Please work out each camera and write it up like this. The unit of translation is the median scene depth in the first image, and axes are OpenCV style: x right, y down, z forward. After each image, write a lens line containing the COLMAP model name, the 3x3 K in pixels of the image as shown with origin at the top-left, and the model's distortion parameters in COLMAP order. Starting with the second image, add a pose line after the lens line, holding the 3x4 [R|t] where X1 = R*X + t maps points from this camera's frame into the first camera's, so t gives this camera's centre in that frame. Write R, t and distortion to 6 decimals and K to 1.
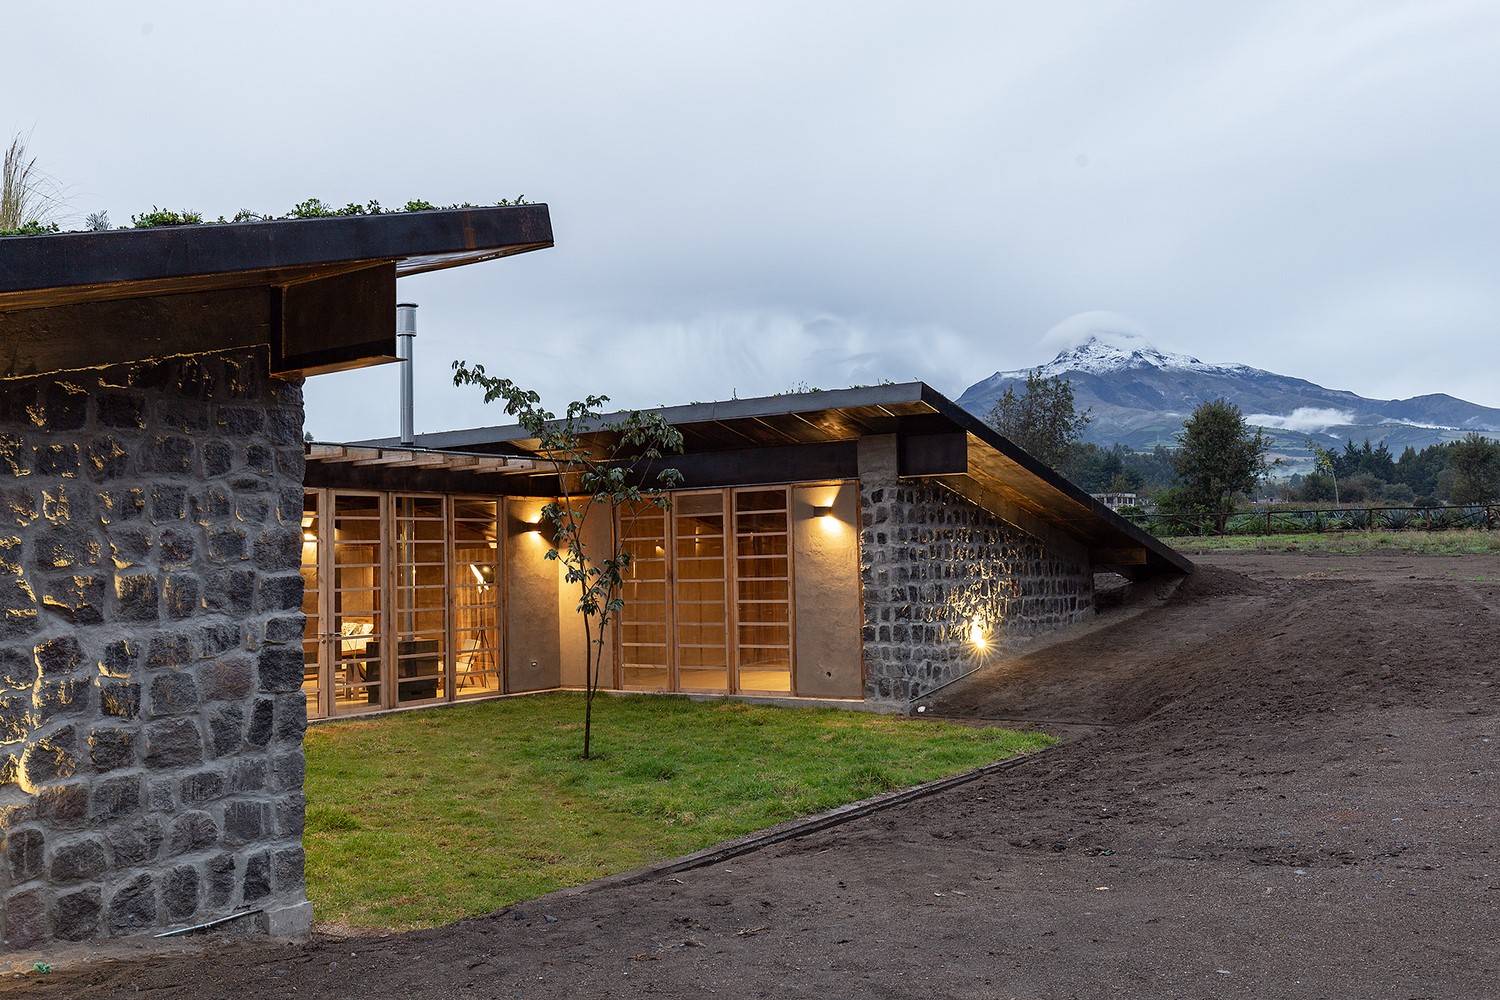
lens RADIAL K [[1300.3, 0, 730.6], [0, 1300.3, 484.7], [0, 0, 1]] dist [0.017574, -0.005500]
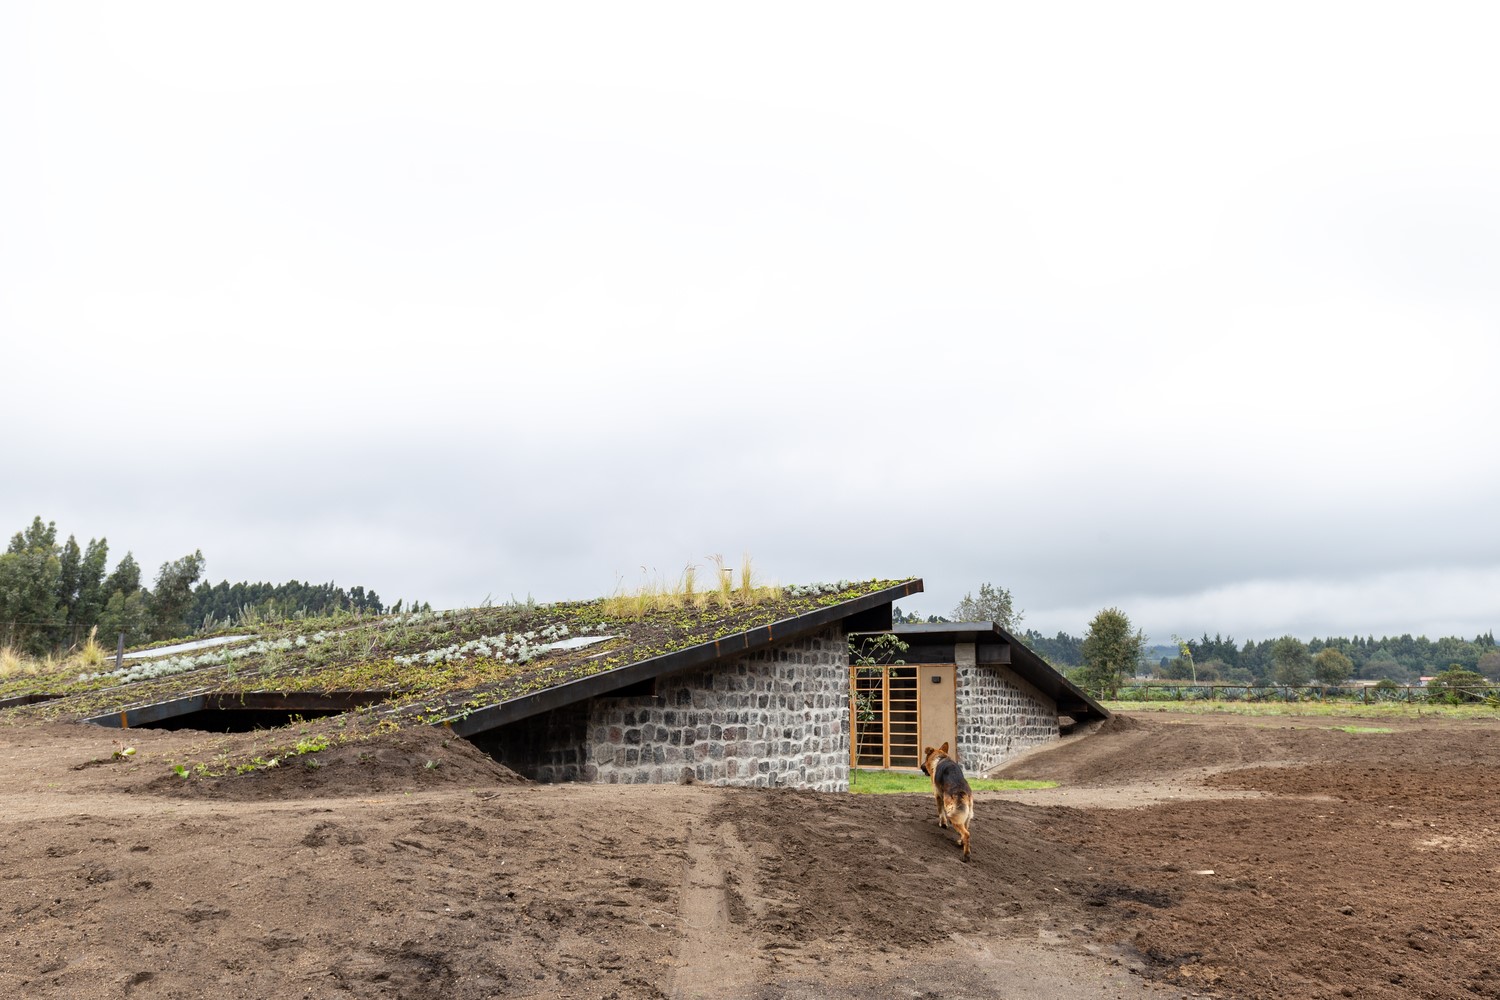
lens RADIAL K [[1003.3, 0, 744.7], [0, 1003.3, 565.7], [0, 0, 1]] dist [0.005716, 0.000149]
pose [[0.999338, 0.034552, 0.011352, -0.261987], [-0.033464, 0.995812, -0.085079, -0.012783], [-0.014245, 0.084643, 0.996310, -0.607316]]
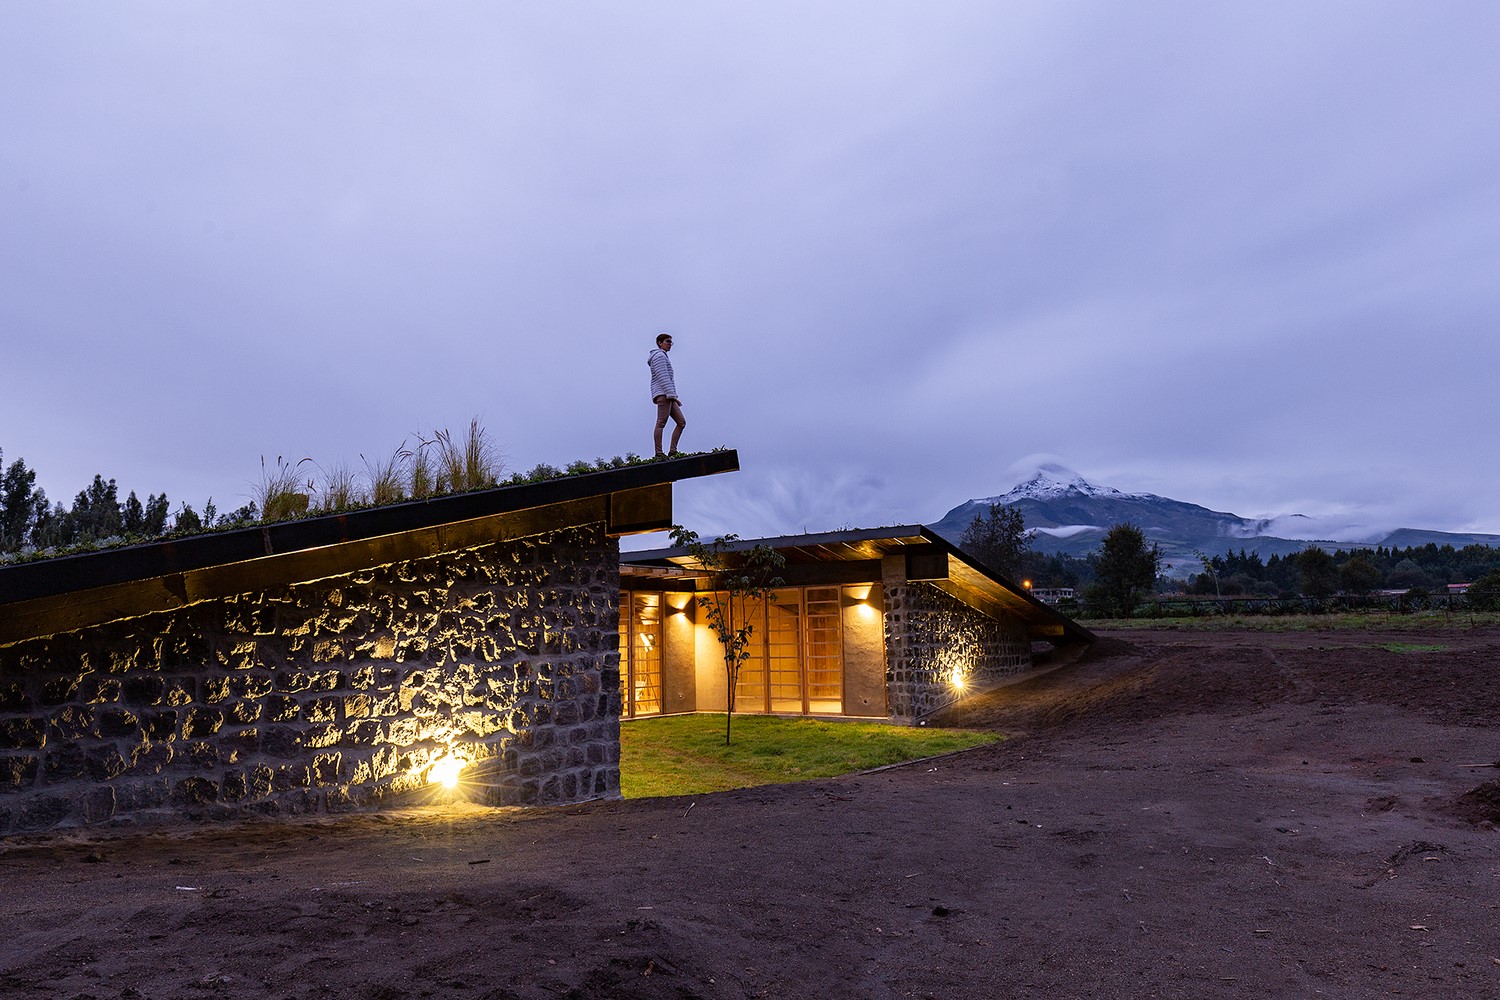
lens RADIAL K [[937.6, 0, 744.8], [0, 937.6, 514.2], [0, 0, 1]] dist [0.006658, 0.001382]
pose [[0.999395, -0.001626, -0.034730, -0.034647], [-0.000851, 0.997463, -0.071179, -0.005169], [0.034757, 0.071165, 0.996859, -0.197184]]
